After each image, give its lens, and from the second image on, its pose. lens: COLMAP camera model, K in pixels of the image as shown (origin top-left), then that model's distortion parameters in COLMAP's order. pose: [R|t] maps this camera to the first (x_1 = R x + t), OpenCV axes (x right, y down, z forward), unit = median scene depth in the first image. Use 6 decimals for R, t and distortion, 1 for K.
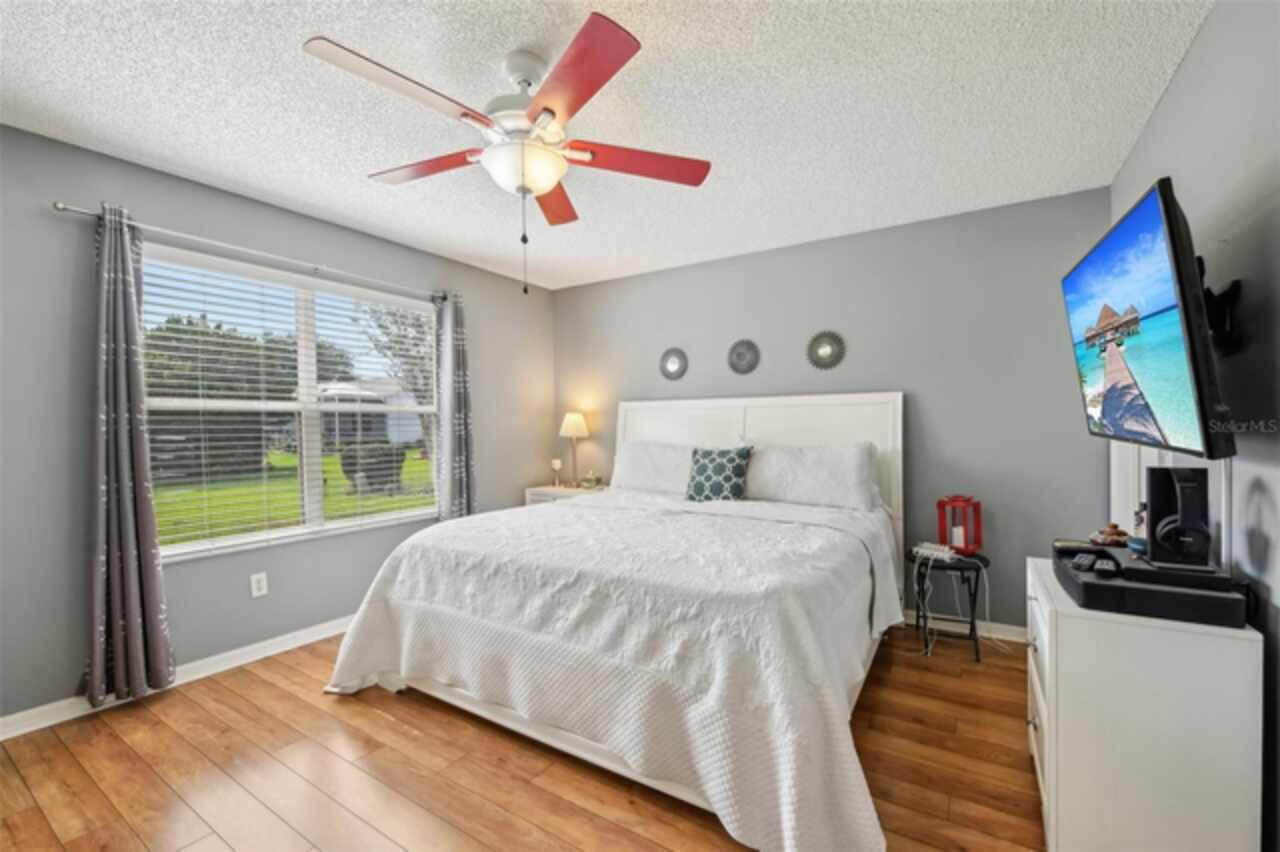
lens RADIAL K [[531.0, 0, 641.1], [0, 531.0, 438.9], [0, 0, 1]] dist [-0.033767, -0.000308]
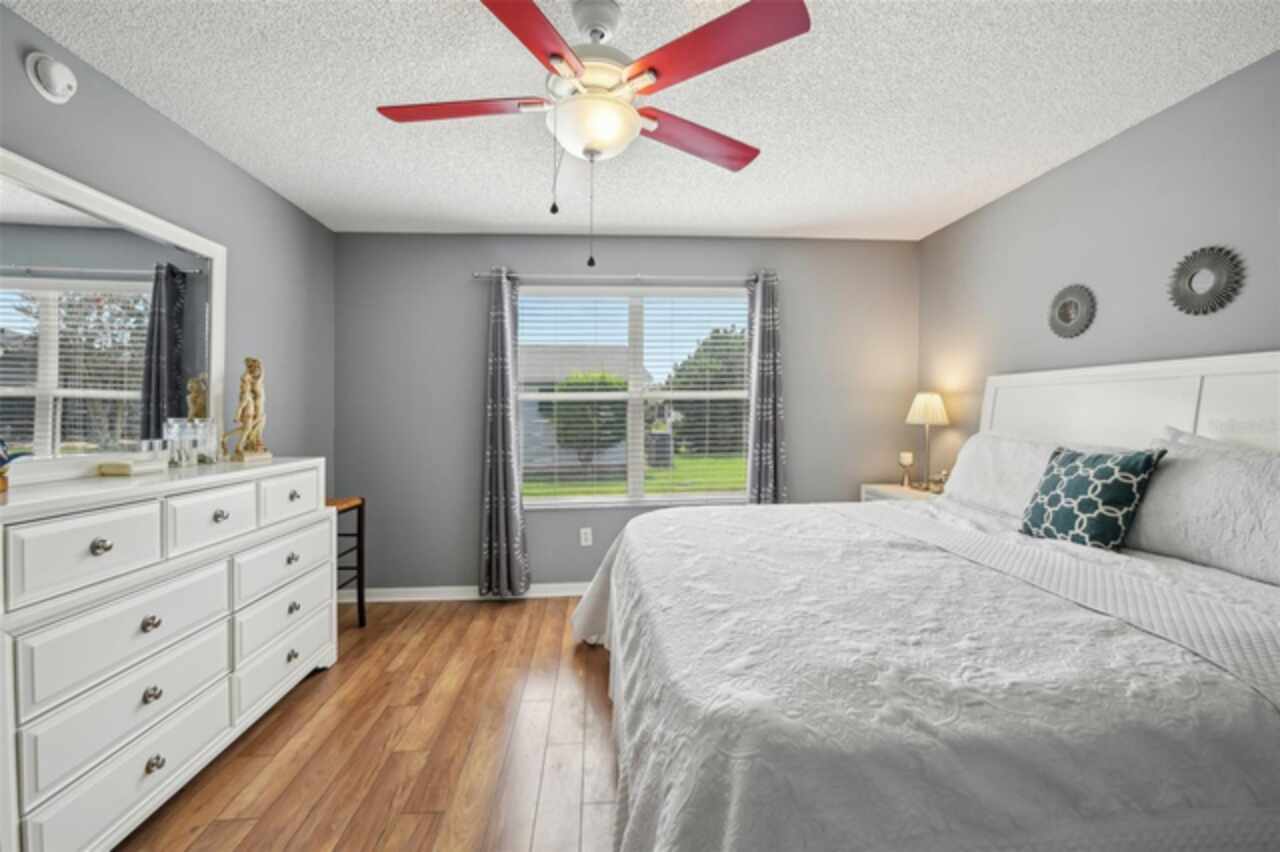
lens RADIAL K [[513.7, 0, 639.9], [0, 513.7, 421.4], [0, 0, 1]] dist [-0.014682, -0.000522]
pose [[0.594871, 0.011496, -0.803739, 0.344248], [-0.012436, 0.999910, 0.005098, -0.010564], [0.803725, 0.006963, 0.594960, 0.347521]]
